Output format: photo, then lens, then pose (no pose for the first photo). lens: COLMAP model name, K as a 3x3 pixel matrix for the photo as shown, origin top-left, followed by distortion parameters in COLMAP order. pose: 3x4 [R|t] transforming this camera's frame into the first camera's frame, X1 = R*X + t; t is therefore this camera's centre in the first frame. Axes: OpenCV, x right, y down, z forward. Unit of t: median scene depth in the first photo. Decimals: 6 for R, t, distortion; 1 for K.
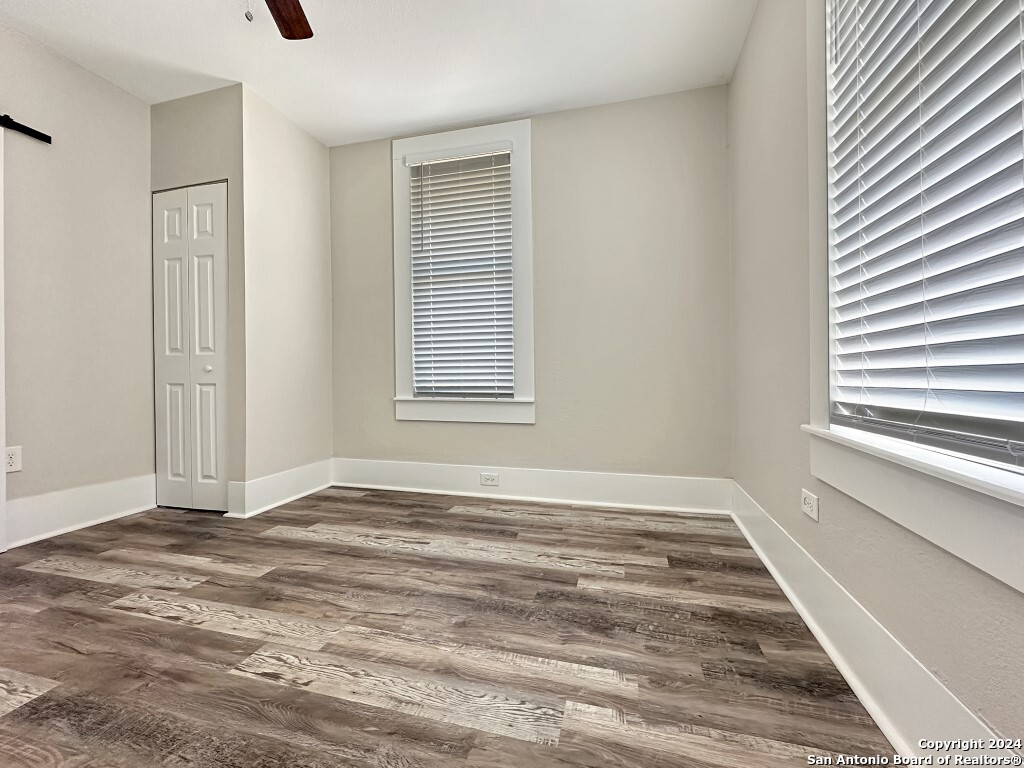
lens RADIAL K [[414.9, 0, 515.8], [0, 414.9, 375.1], [0, 0, 1]] dist [0.000200, 0.000288]
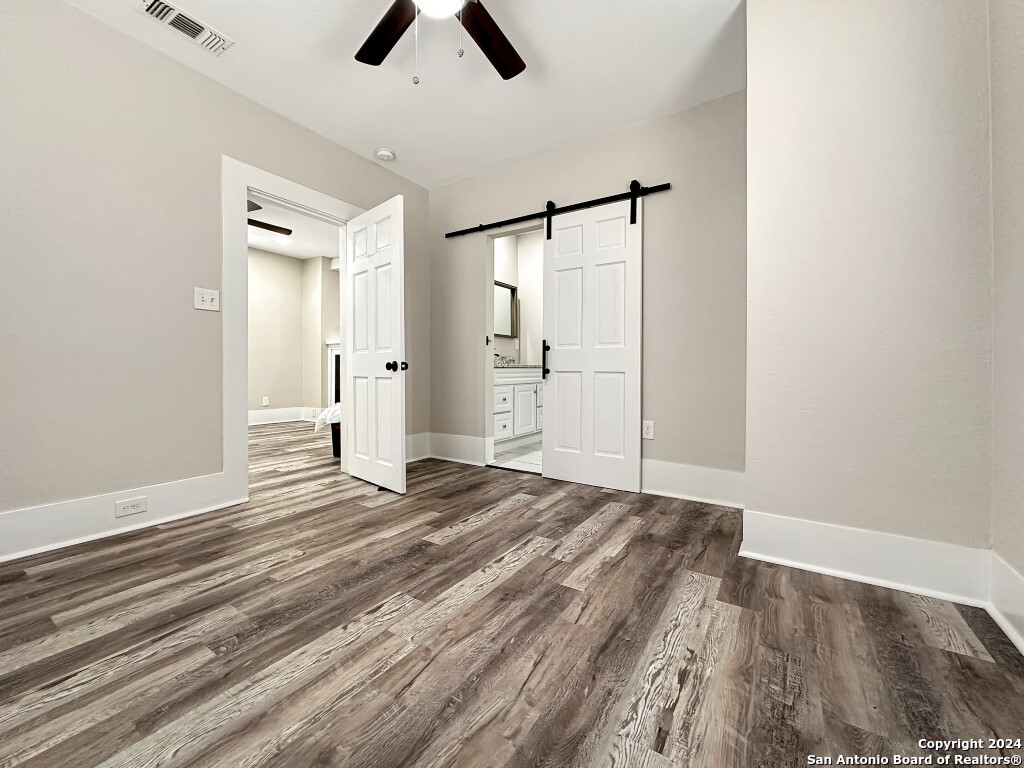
lens RADIAL K [[414.9, 0, 515.8], [0, 414.9, 375.1], [0, 0, 1]] dist [0.000200, 0.000288]
pose [[-0.309636, 0.015341, -0.950731, 0.315320], [-0.003713, 0.999843, 0.017343, -0.010528], [0.950848, 0.008900, -0.309530, 1.204570]]
